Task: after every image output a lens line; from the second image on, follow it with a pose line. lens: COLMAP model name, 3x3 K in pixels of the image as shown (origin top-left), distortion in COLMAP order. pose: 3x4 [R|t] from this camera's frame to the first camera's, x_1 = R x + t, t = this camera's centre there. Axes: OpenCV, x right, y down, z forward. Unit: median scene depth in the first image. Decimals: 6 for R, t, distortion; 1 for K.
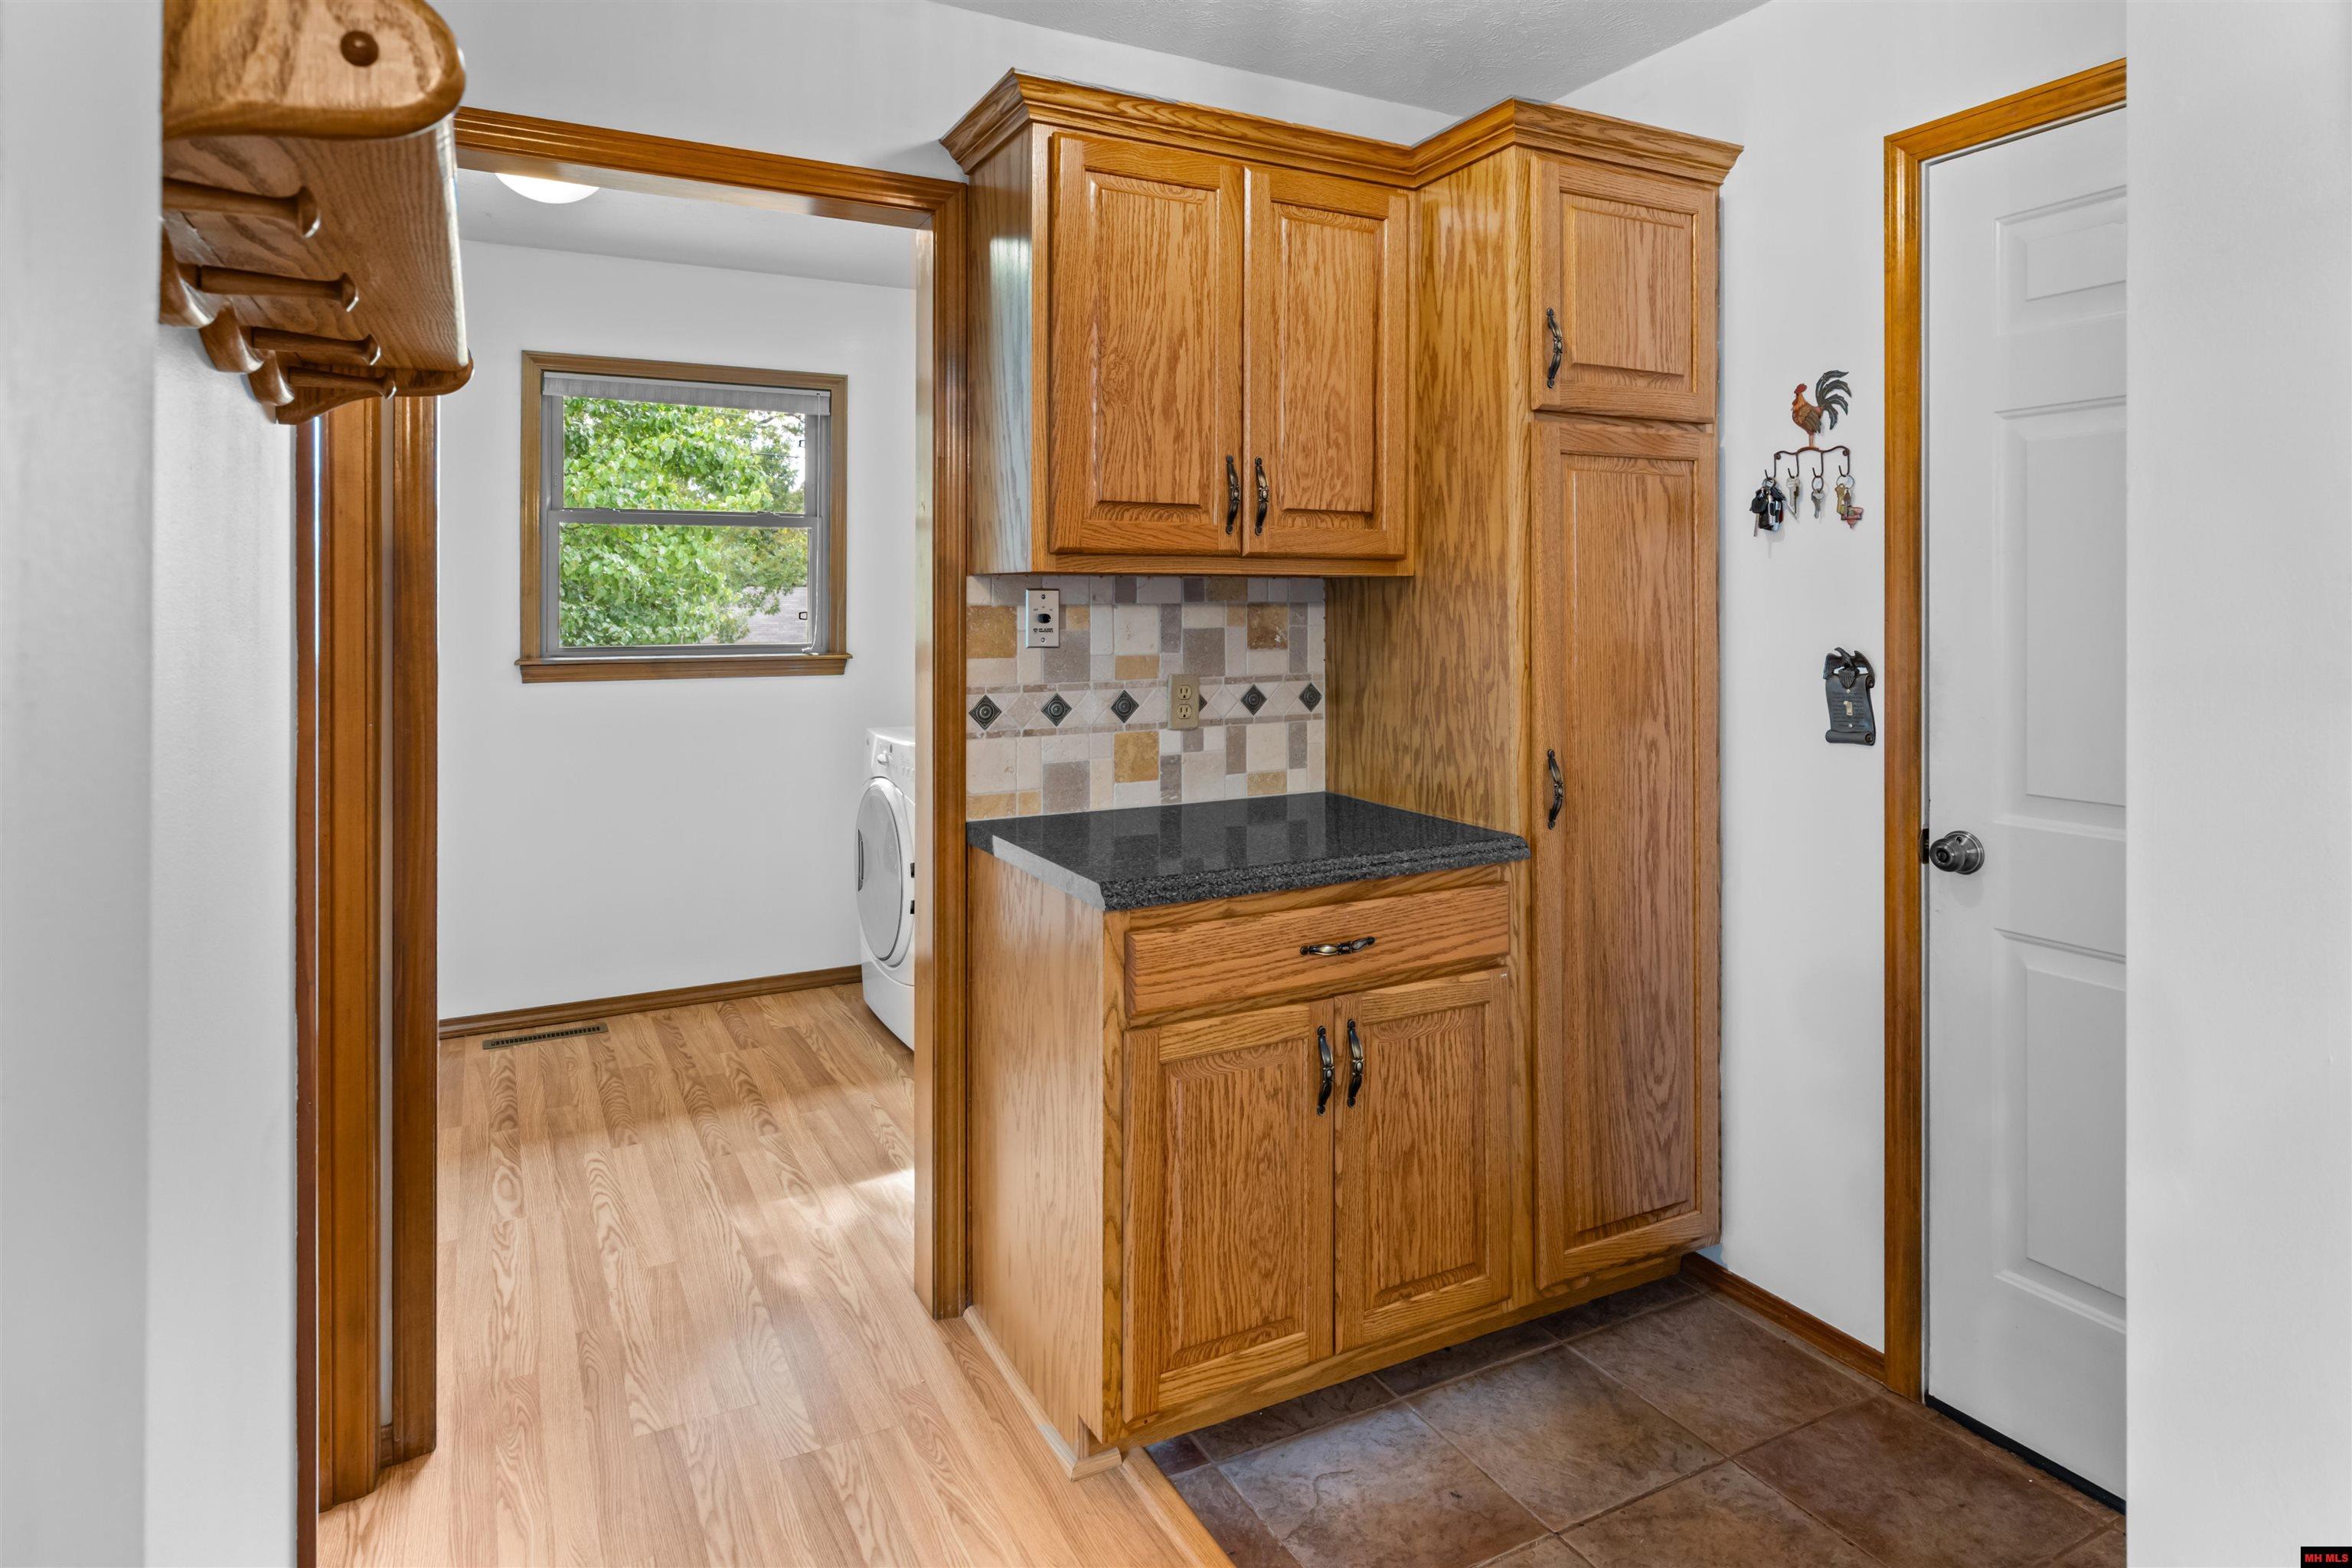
lens RADIAL K [[1276.9, 0, 1206.5], [0, 1276.9, 582.7], [0, 0, 1]] dist [0.011169, -0.000980]
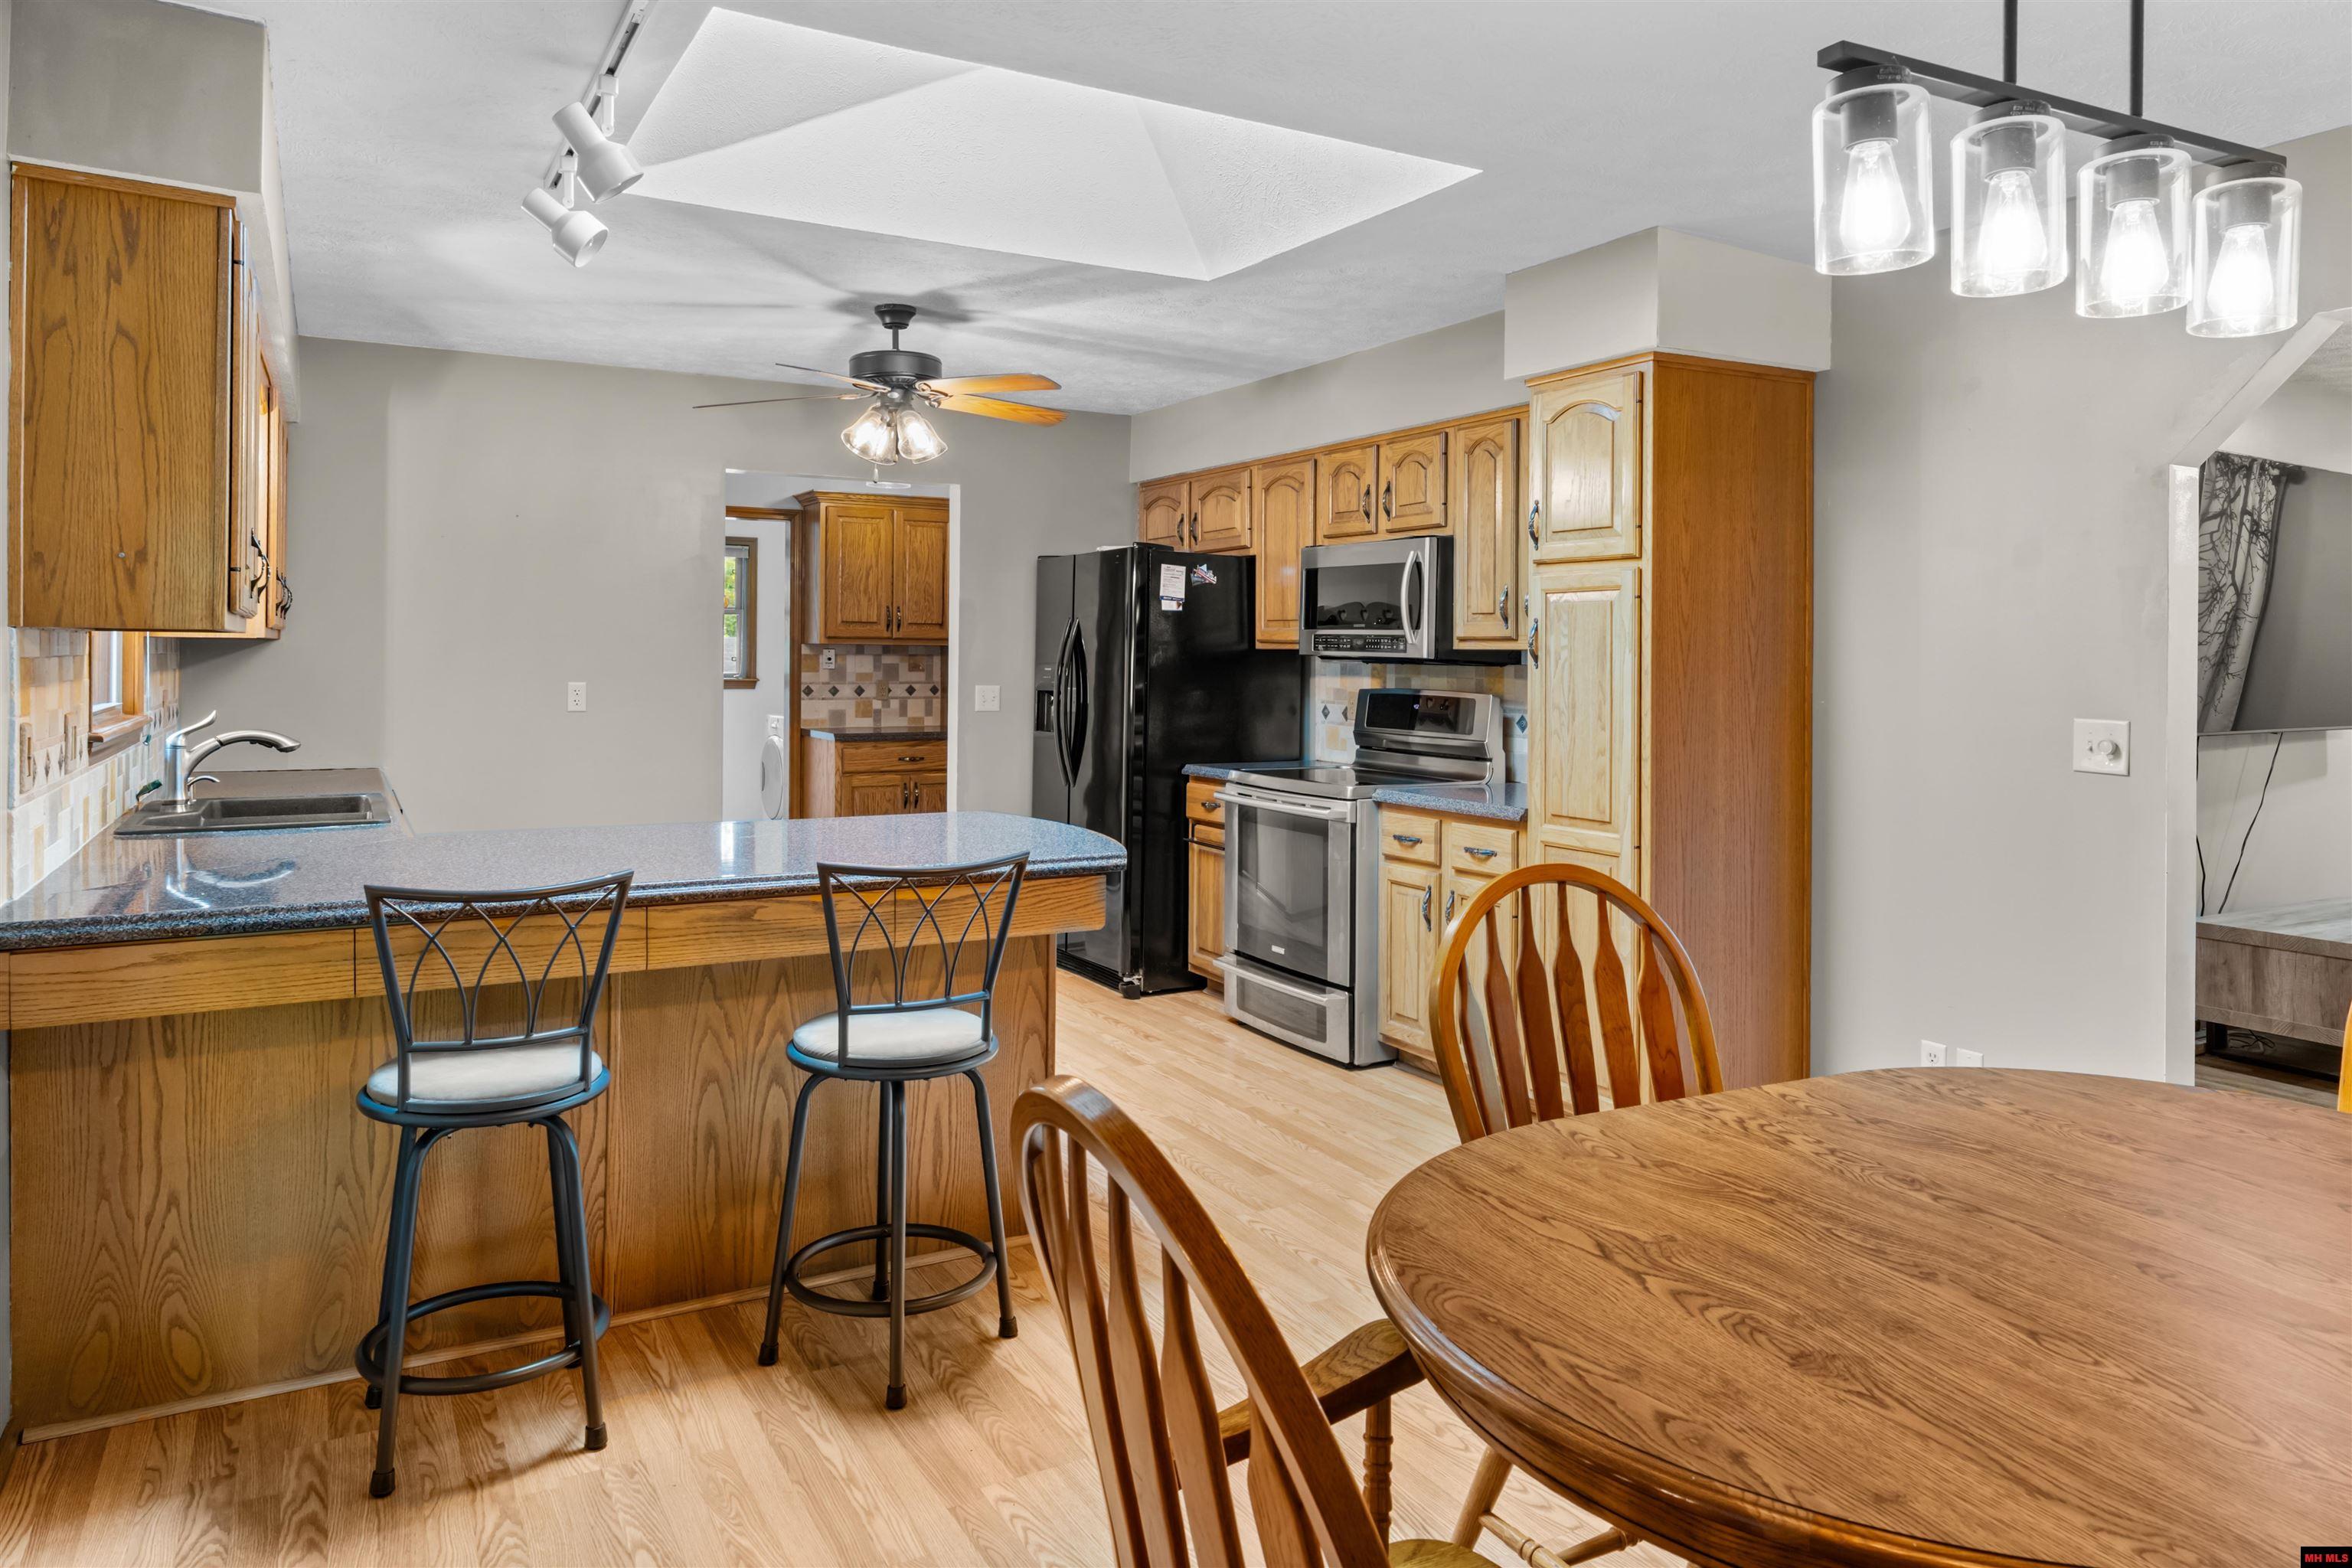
lens RADIAL K [[1498.0, 0, 1175.1], [0, 1498.0, 668.2], [0, 0, 1]] dist [0.052432, 0.001512]
pose [[0.999942, 0.008835, 0.006088, 0.645488], [-0.008979, 0.999672, 0.024005, -0.040725], [-0.005874, -0.024058, 0.999693, -2.439353]]
